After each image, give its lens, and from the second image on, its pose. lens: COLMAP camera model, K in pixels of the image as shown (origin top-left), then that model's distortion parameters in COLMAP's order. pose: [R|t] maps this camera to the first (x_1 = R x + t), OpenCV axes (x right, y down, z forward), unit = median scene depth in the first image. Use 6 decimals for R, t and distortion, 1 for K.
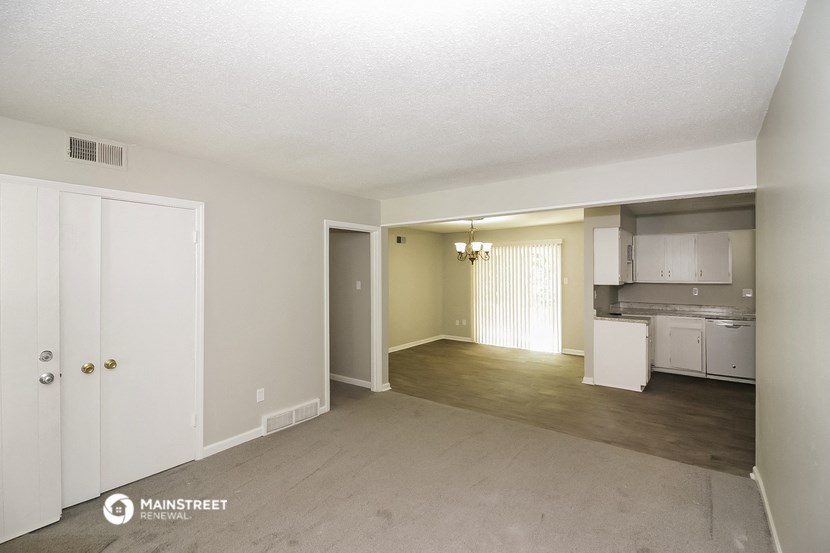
lens RADIAL K [[381.7, 0, 427.6], [0, 381.7, 272.8], [0, 0, 1]] dist [-0.000009, -0.000164]
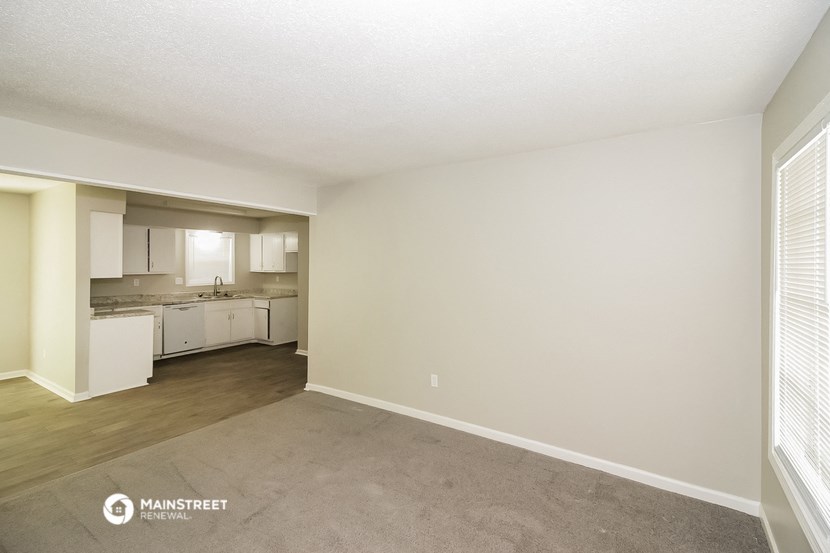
lens RADIAL K [[373.7, 0, 415.6], [0, 373.7, 261.0], [0, 0, 1]] dist [0.001255, 0.000176]
pose [[-0.041640, 0.010200, 0.999081, -0.434100], [-0.001599, 0.999946, -0.010275, 0.000008], [-0.999131, -0.002026, -0.041621, 0.338038]]
